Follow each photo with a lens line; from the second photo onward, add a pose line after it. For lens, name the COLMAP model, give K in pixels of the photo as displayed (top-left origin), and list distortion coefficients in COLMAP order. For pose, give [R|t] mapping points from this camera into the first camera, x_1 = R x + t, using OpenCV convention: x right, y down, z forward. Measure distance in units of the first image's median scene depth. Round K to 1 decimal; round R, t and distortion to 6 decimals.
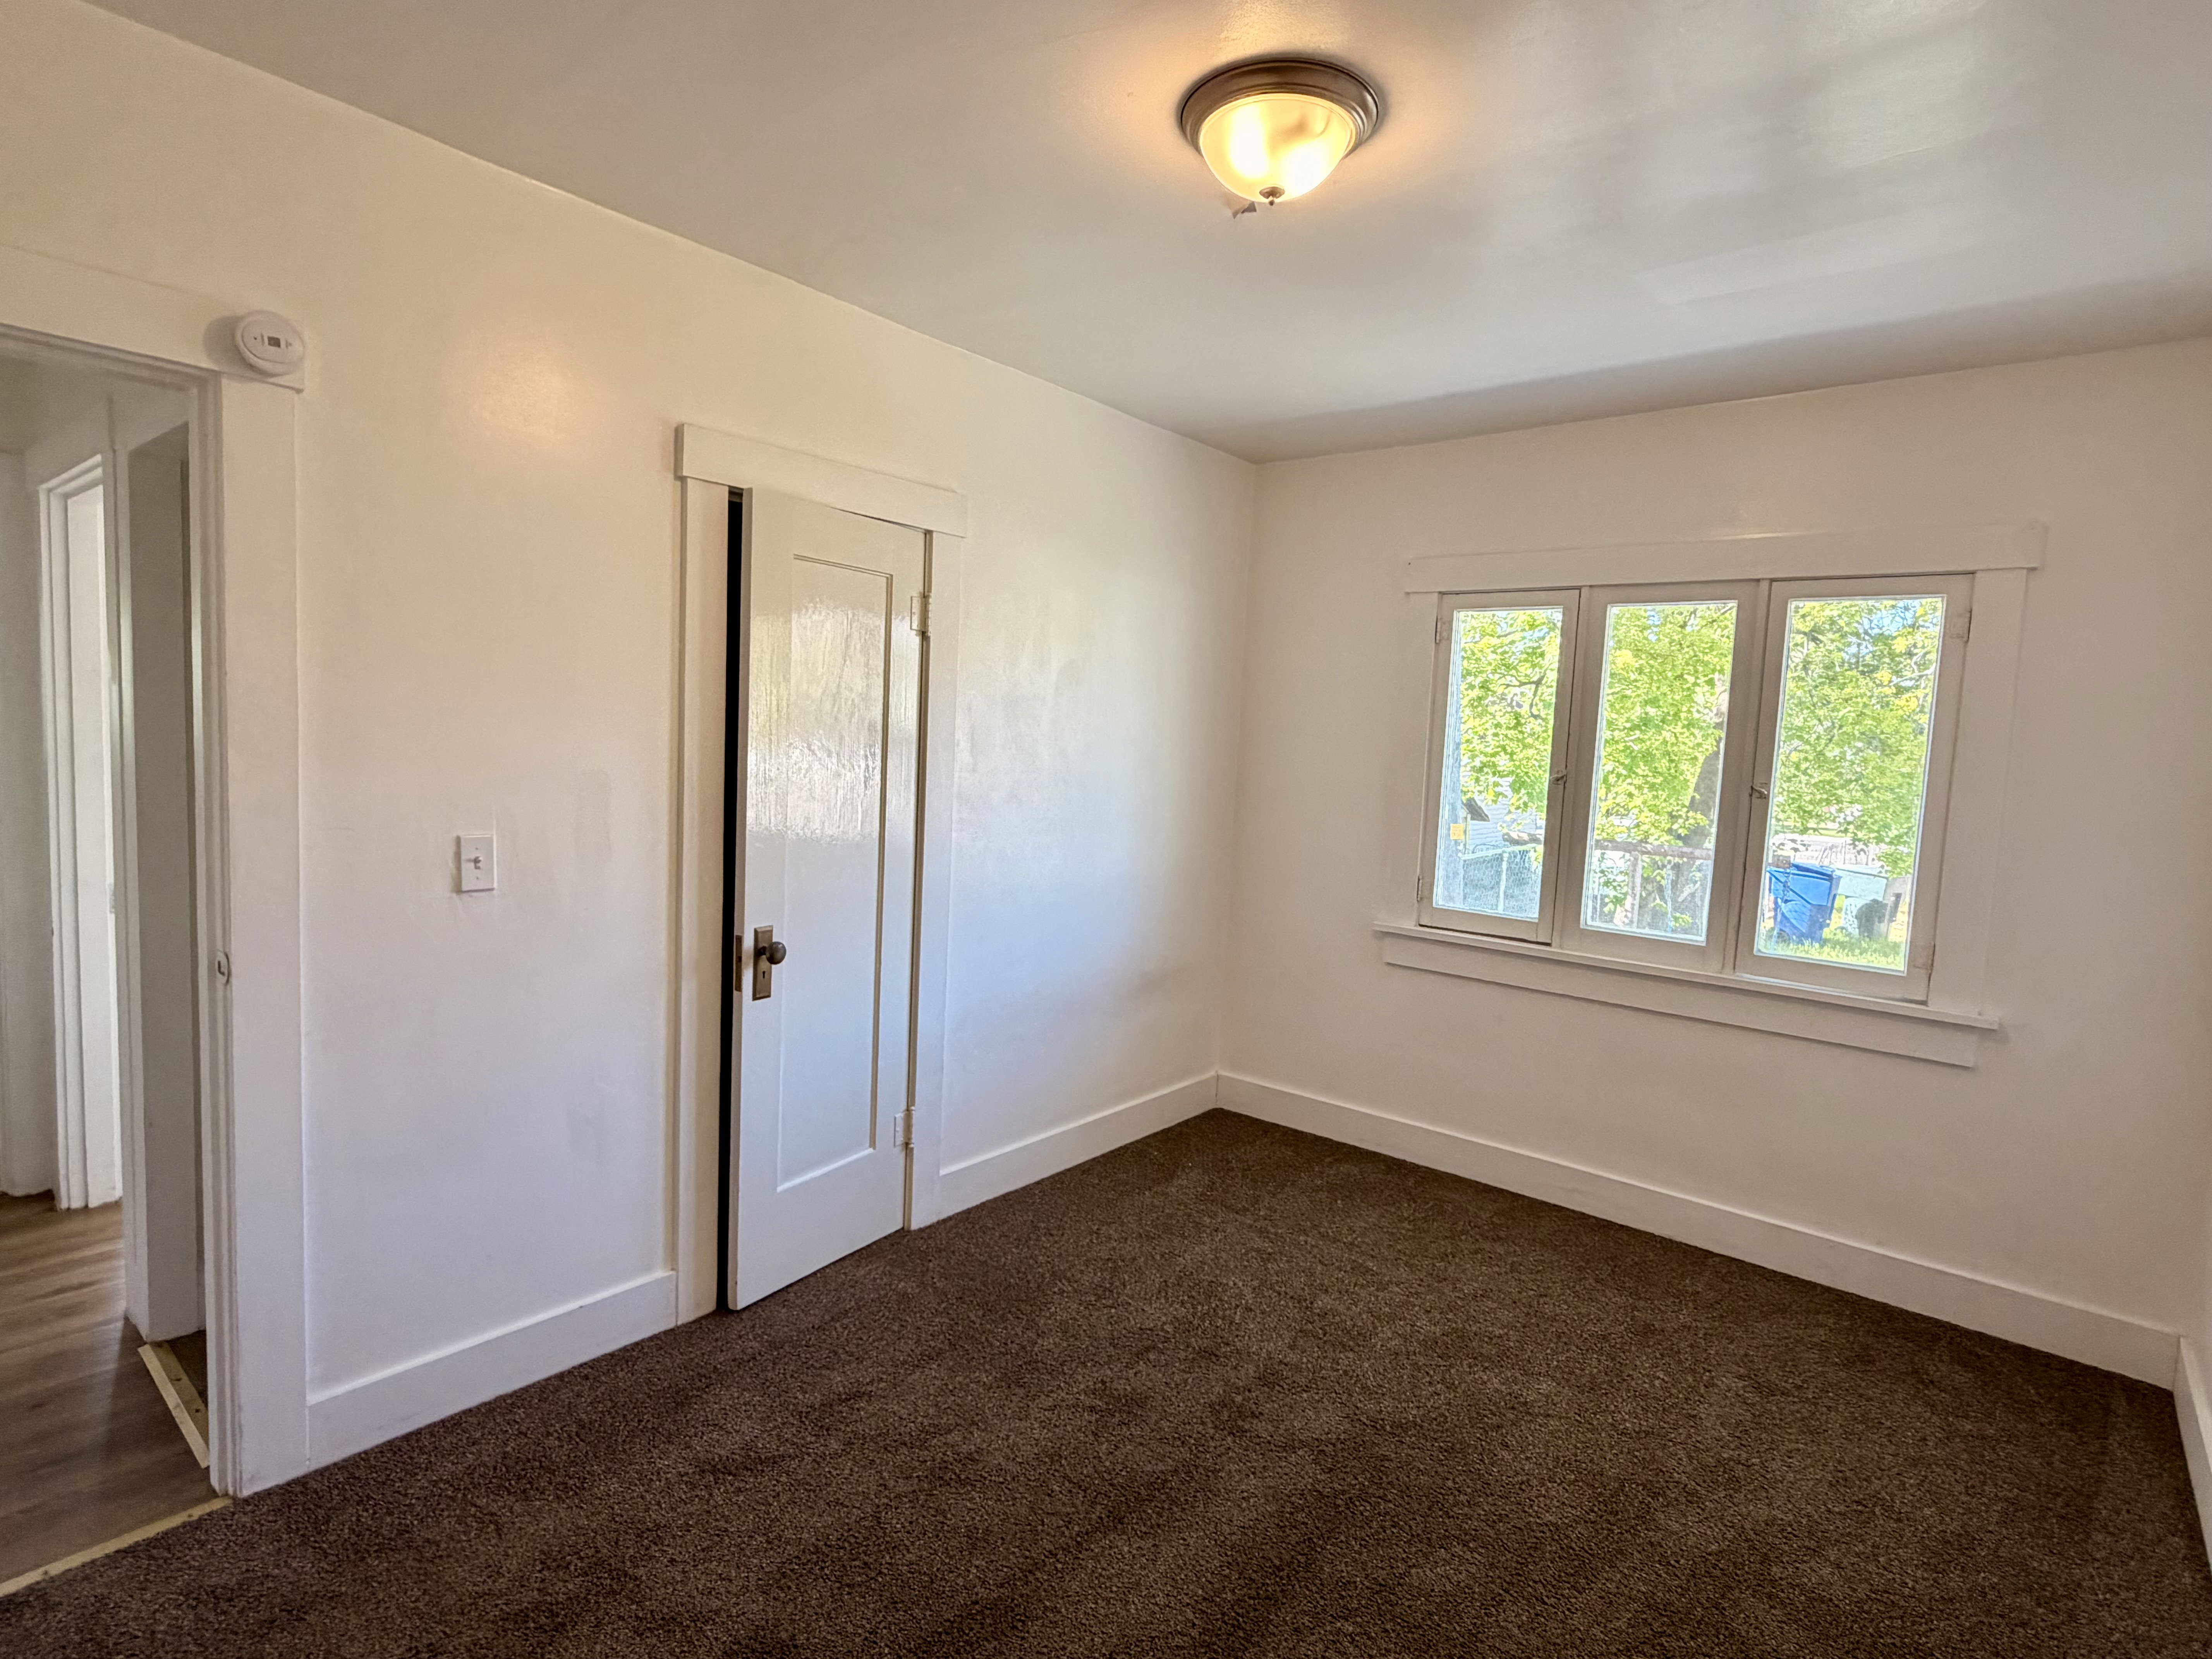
lens RADIAL K [[1131.3, 0, 1110.0], [0, 1131.3, 828.4], [0, 0, 1]] dist [-0.000984, 0.000282]
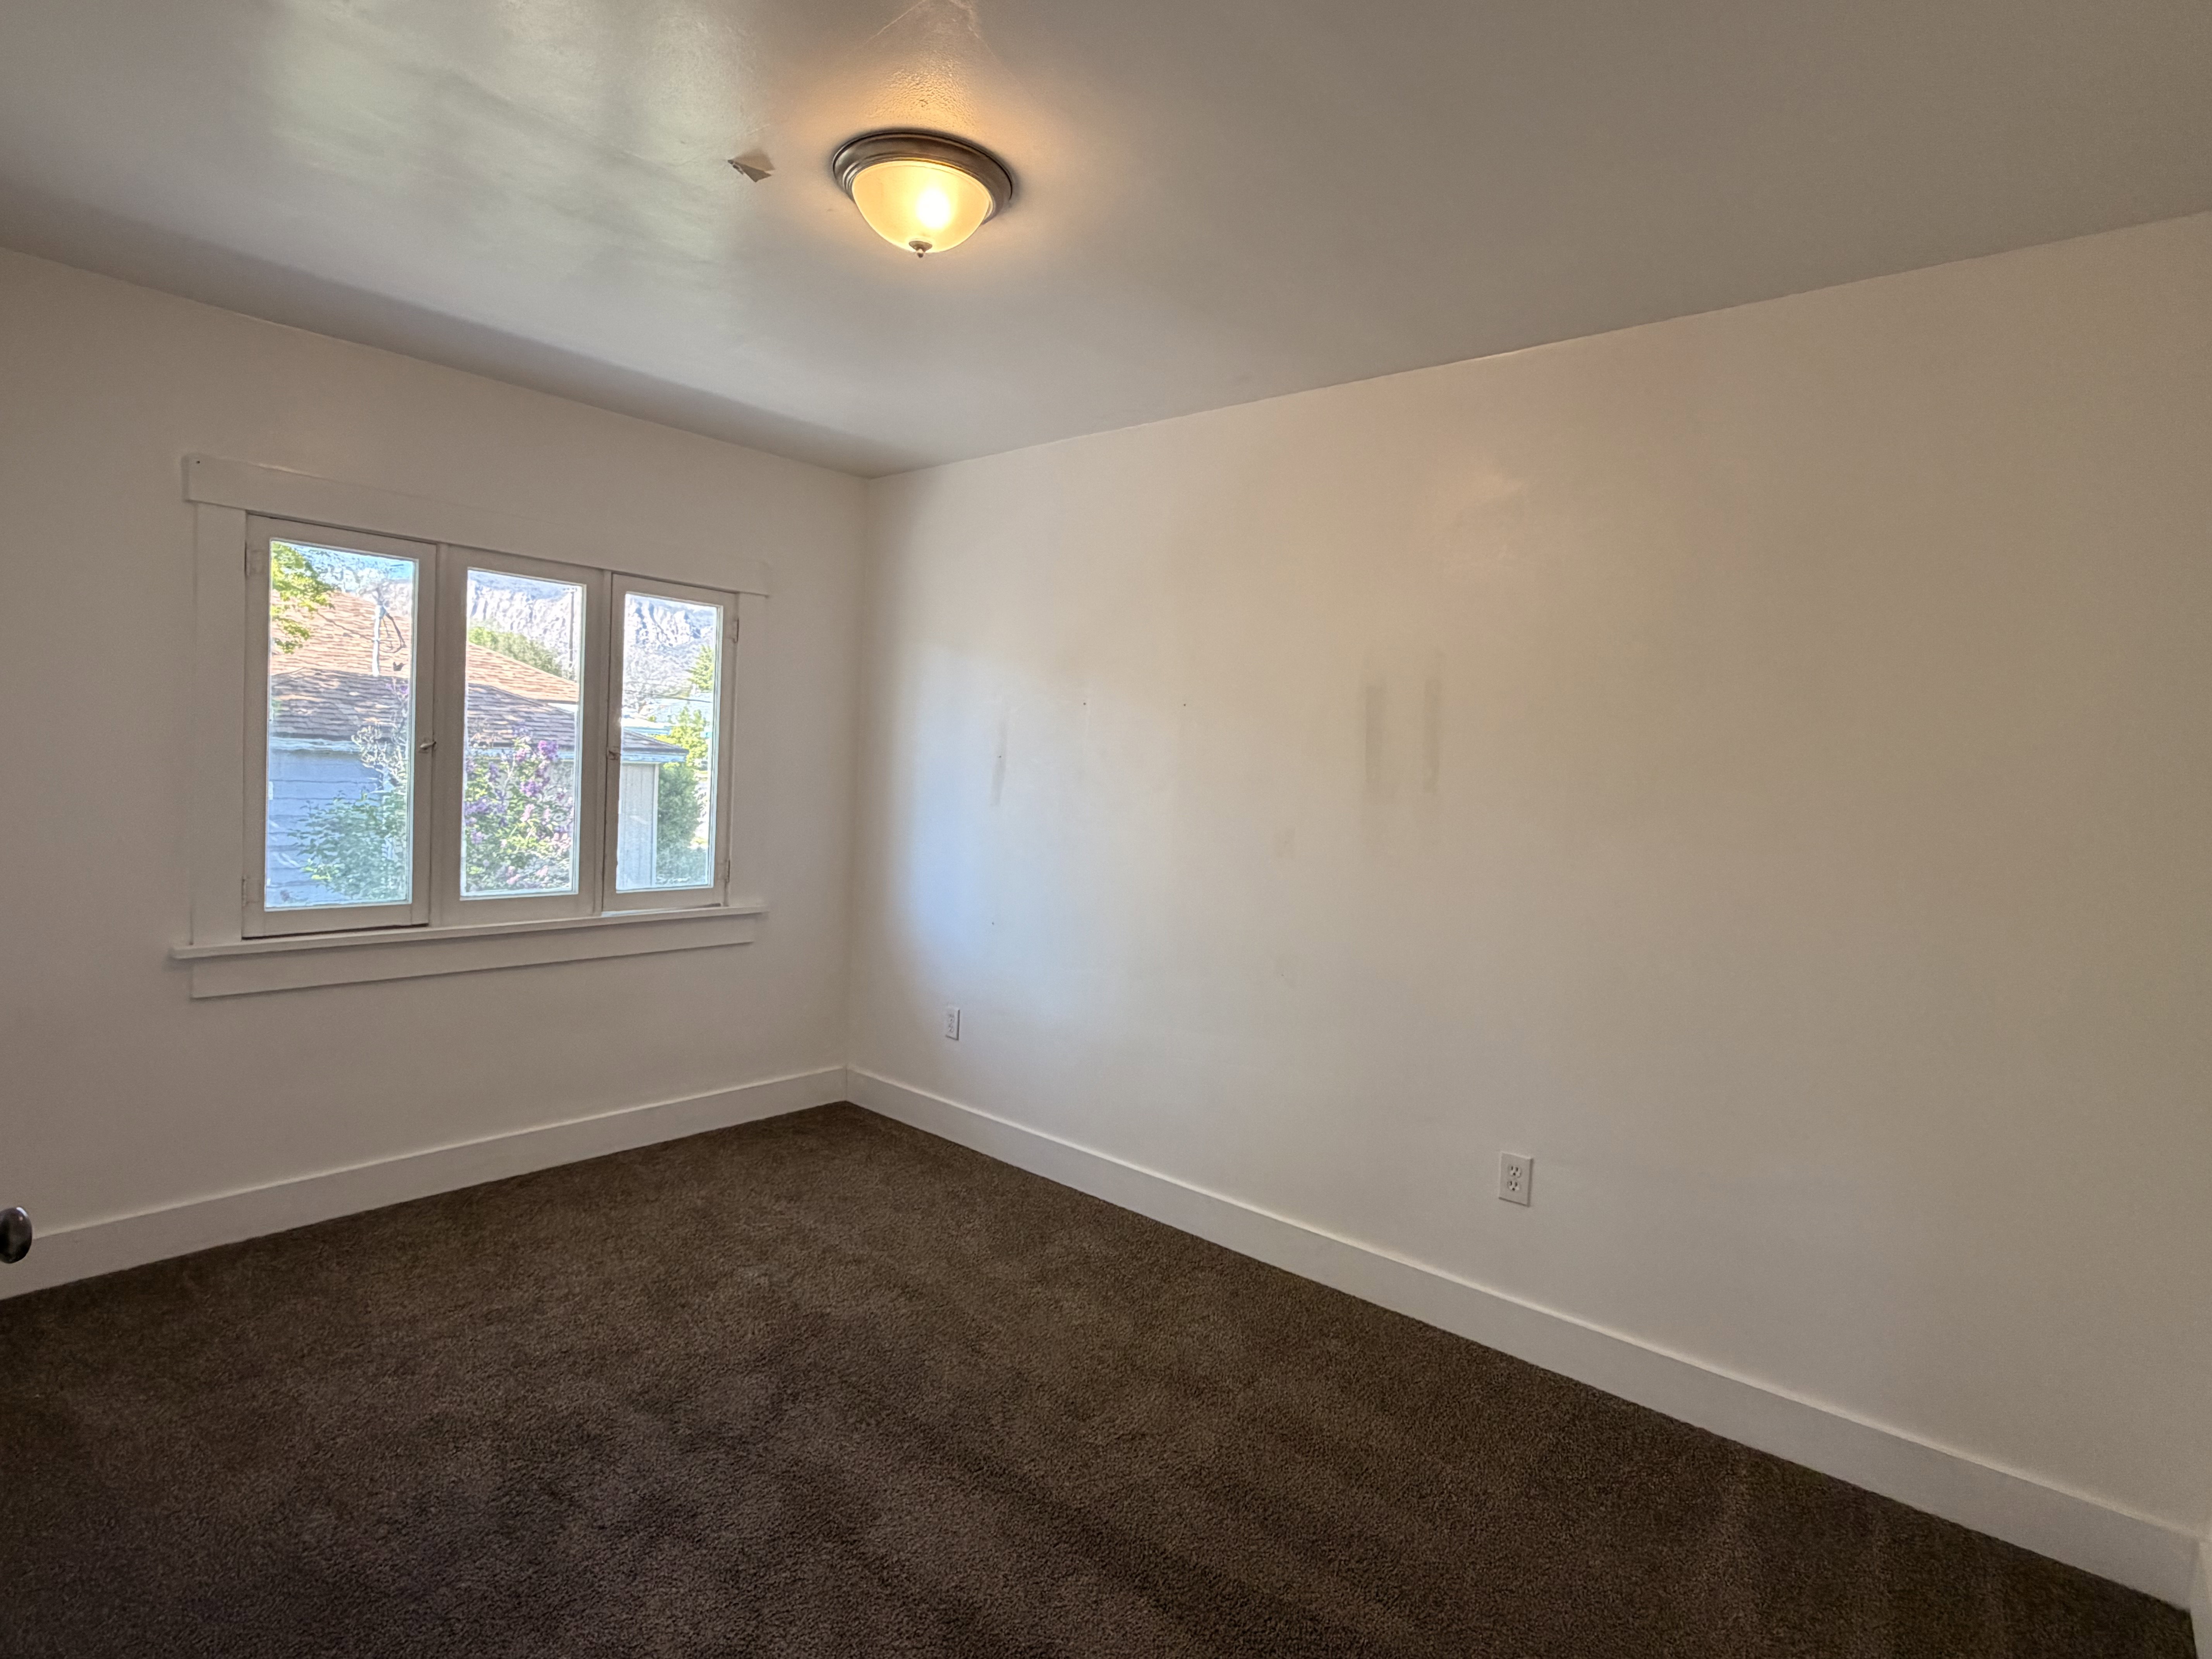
lens RADIAL K [[1131.3, 0, 1110.6], [0, 1131.3, 825.4], [0, 0, 1]] dist [-0.000984, 0.000282]
pose [[0.020335, -0.107933, 0.993950, -0.572908], [0.032463, 0.993703, 0.107242, -0.066978], [-0.999266, 0.030086, 0.023711, 0.455894]]
